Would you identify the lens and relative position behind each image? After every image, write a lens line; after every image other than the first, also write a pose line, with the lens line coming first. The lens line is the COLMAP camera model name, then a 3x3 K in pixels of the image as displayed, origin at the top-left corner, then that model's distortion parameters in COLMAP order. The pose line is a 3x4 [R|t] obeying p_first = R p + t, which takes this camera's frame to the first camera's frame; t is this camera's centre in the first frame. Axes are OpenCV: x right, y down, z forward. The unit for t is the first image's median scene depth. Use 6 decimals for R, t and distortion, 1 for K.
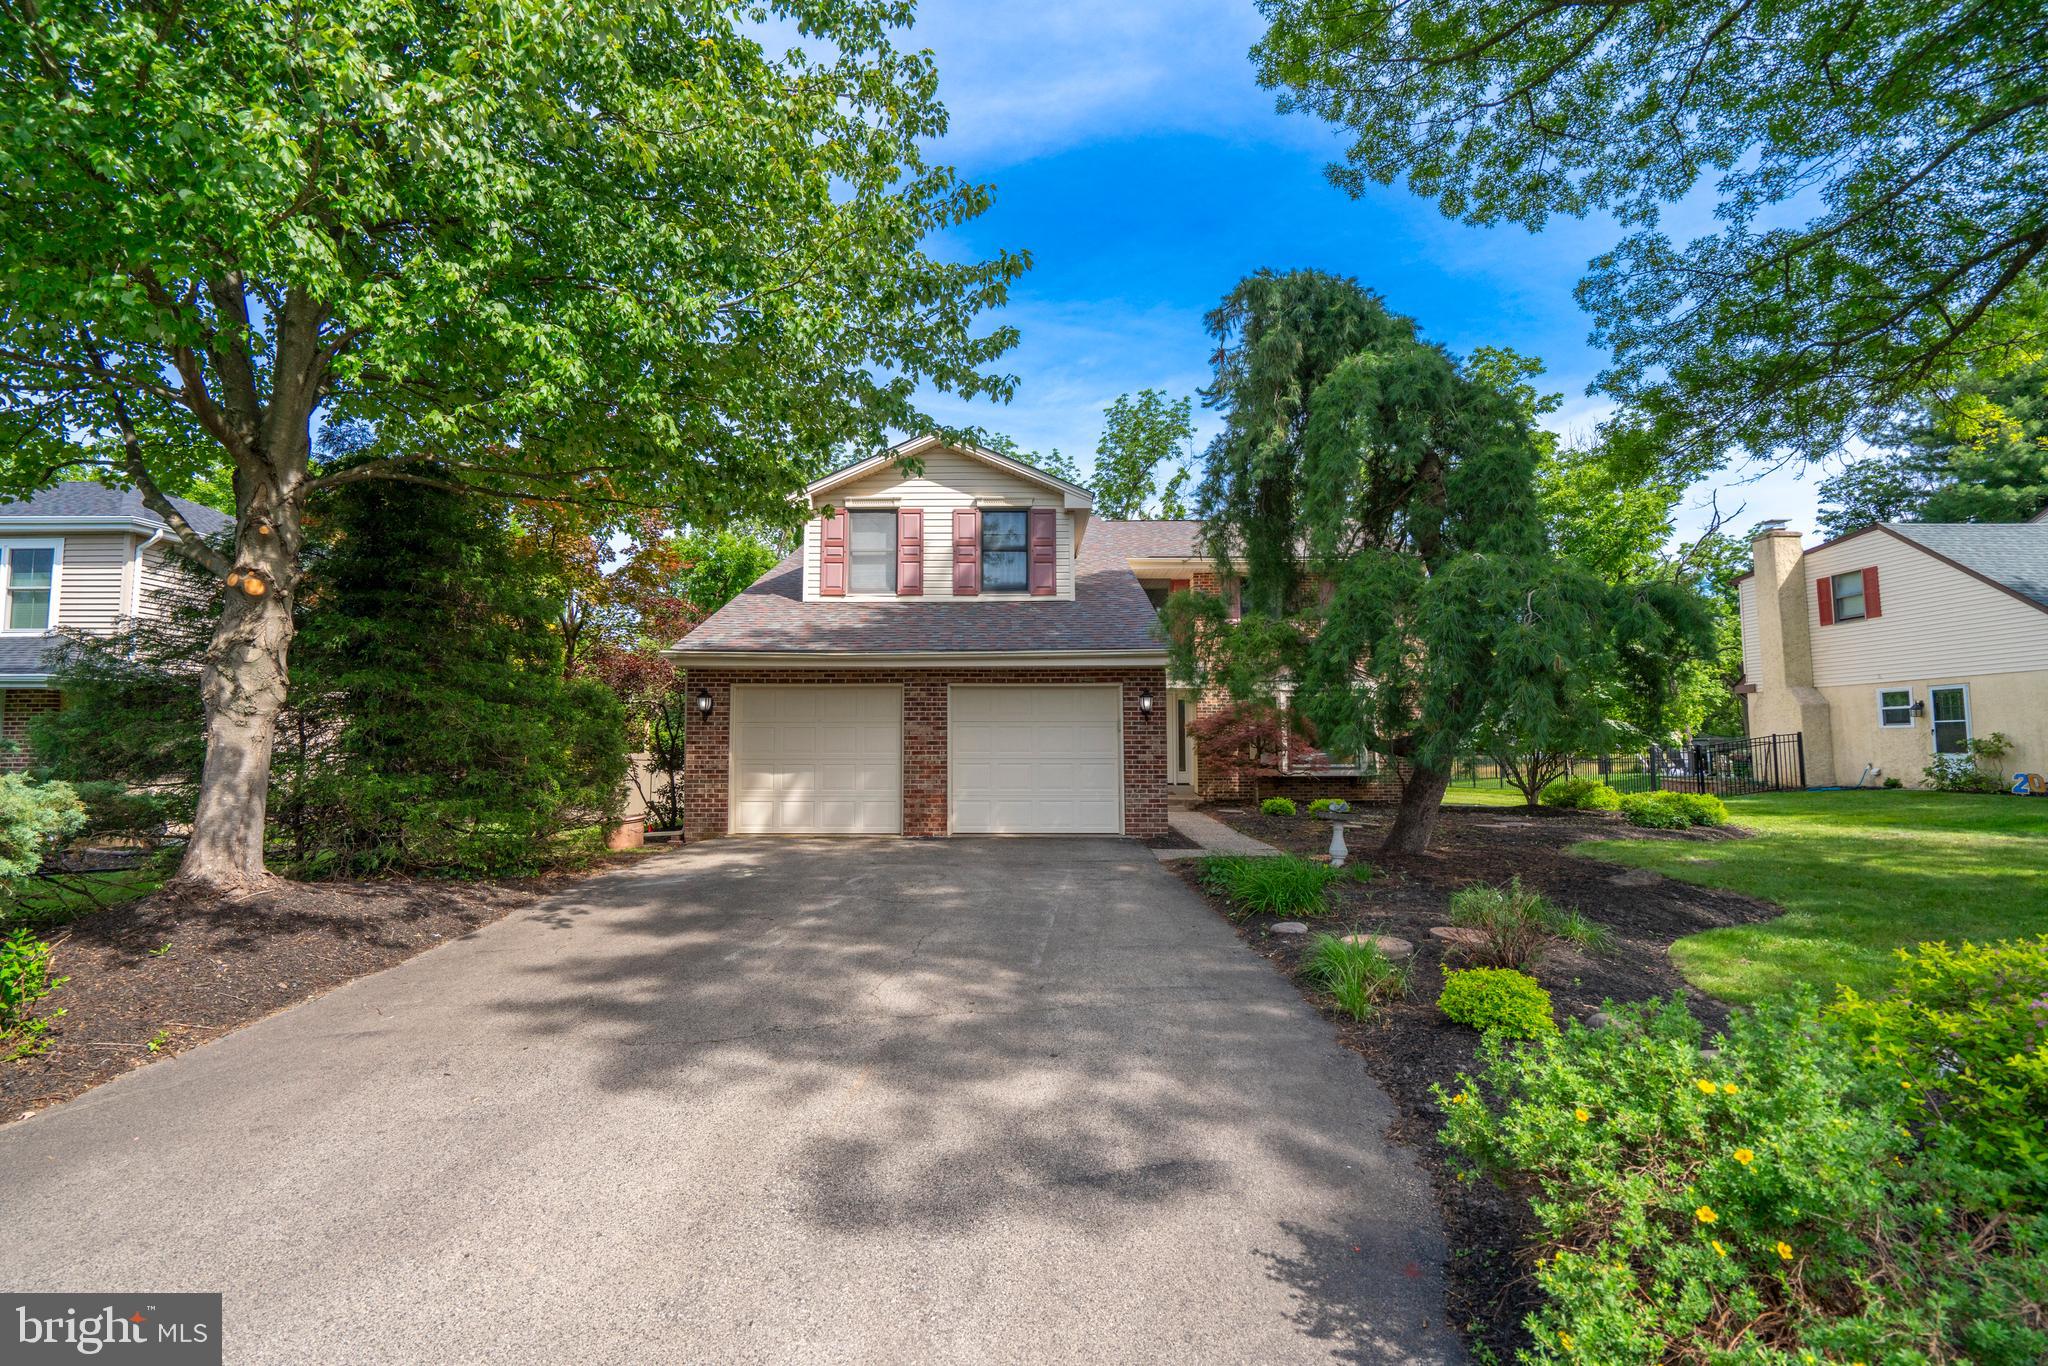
lens RADIAL K [[933.3, 0, 1022.8], [0, 933.3, 683.7], [0, 0, 1]] dist [-0.015430, 0.005137]
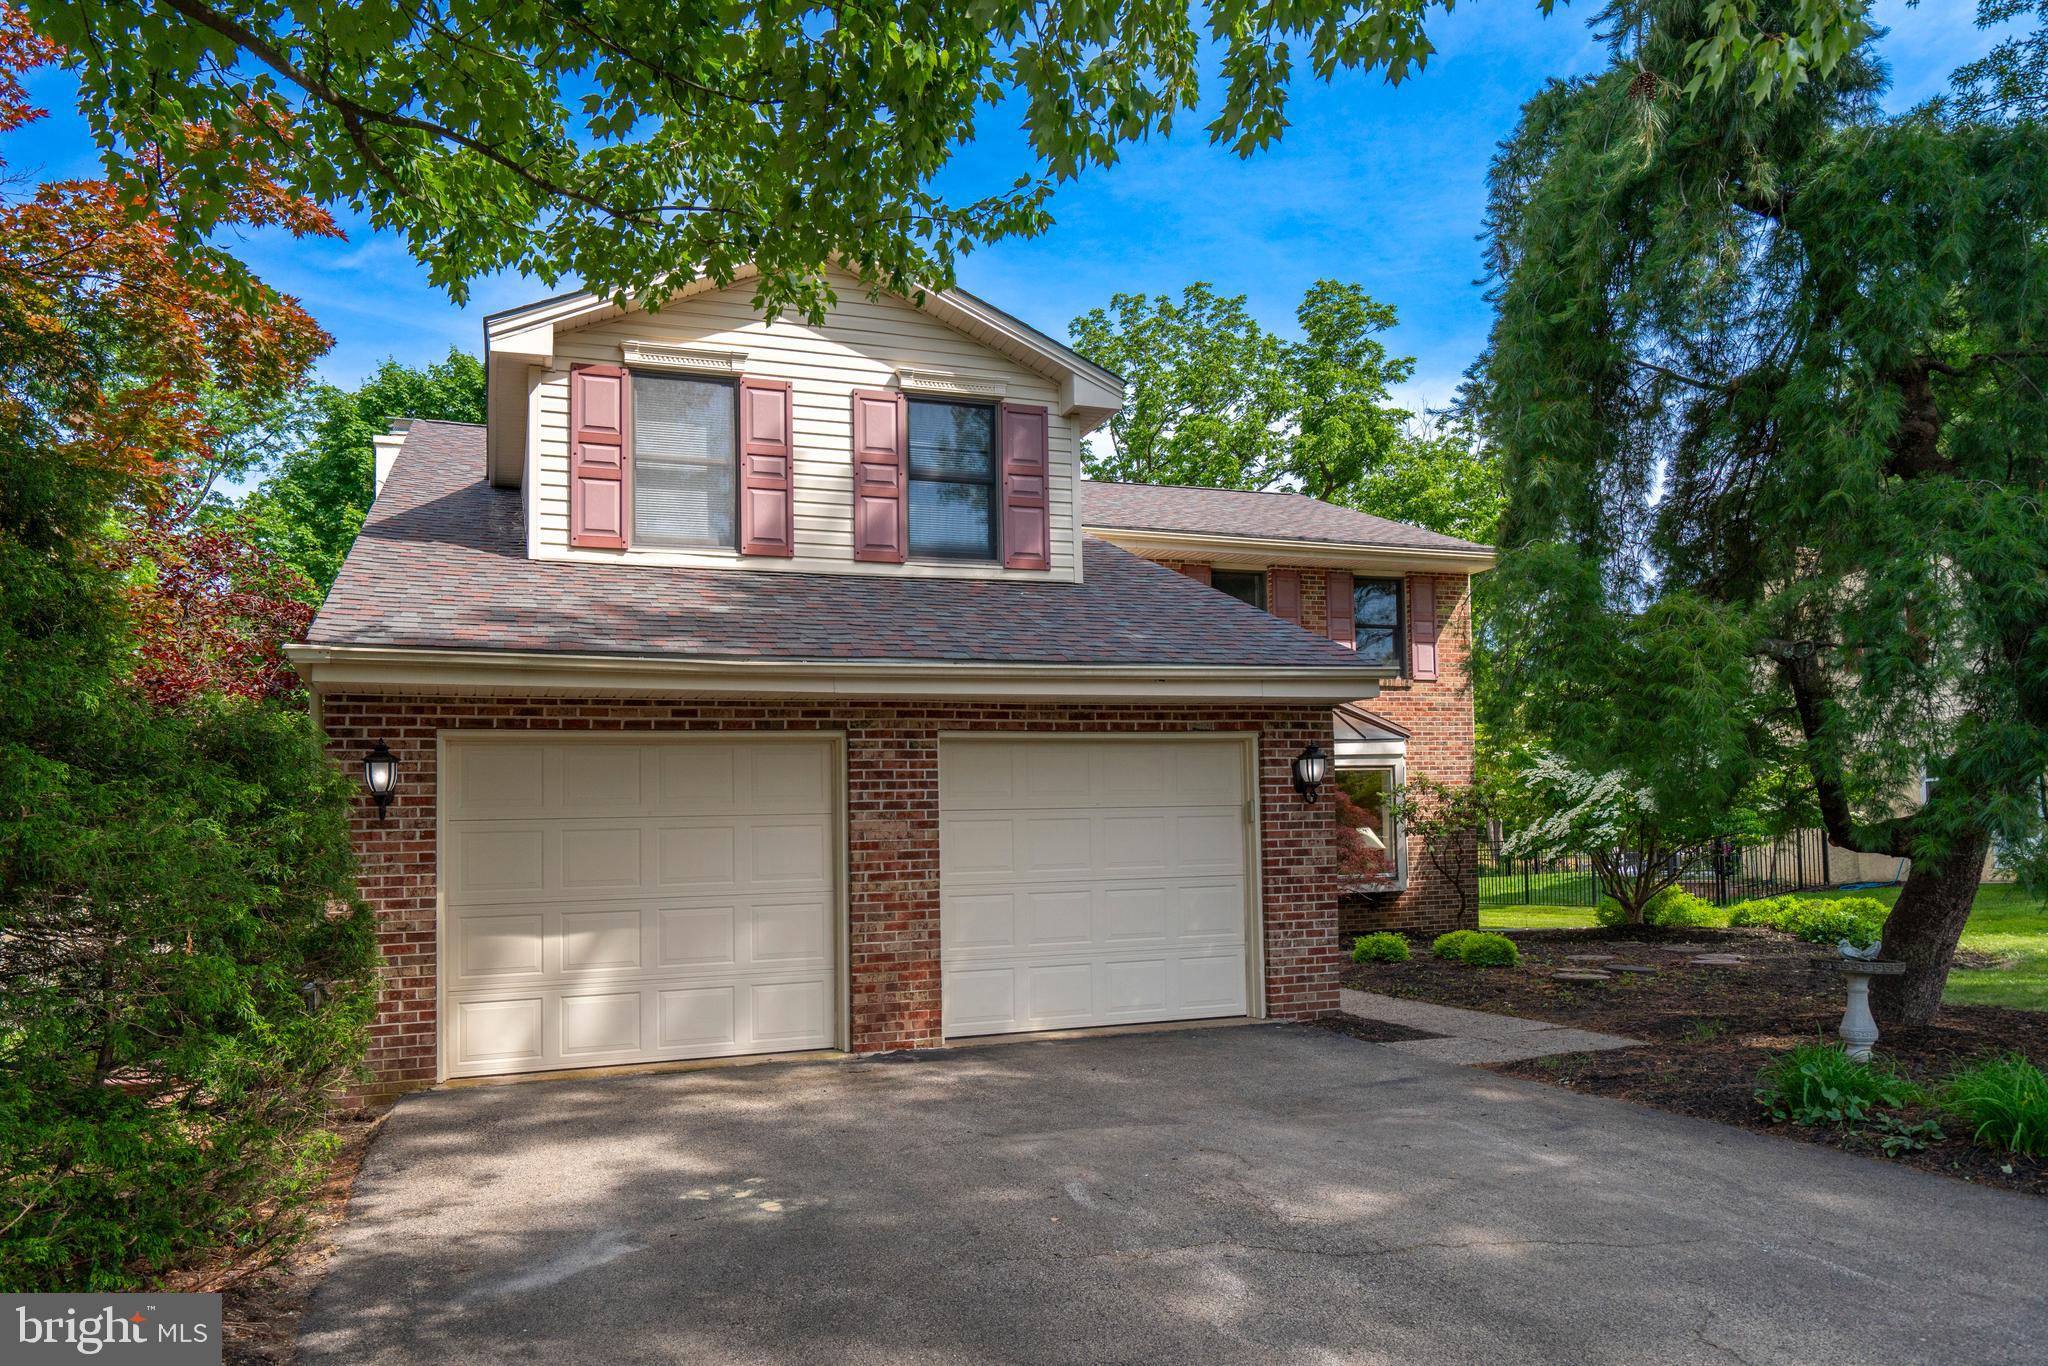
lens RADIAL K [[1350.6, 0, 1004.0], [0, 1350.6, 794.2], [0, 0, 1]] dist [0.013213, 0.001516]
pose [[0.929338, -0.011169, 0.369061, -0.270694], [0.003687, 0.999773, 0.020971, 0.015342], [-0.369212, -0.018129, 0.929169, 0.293641]]
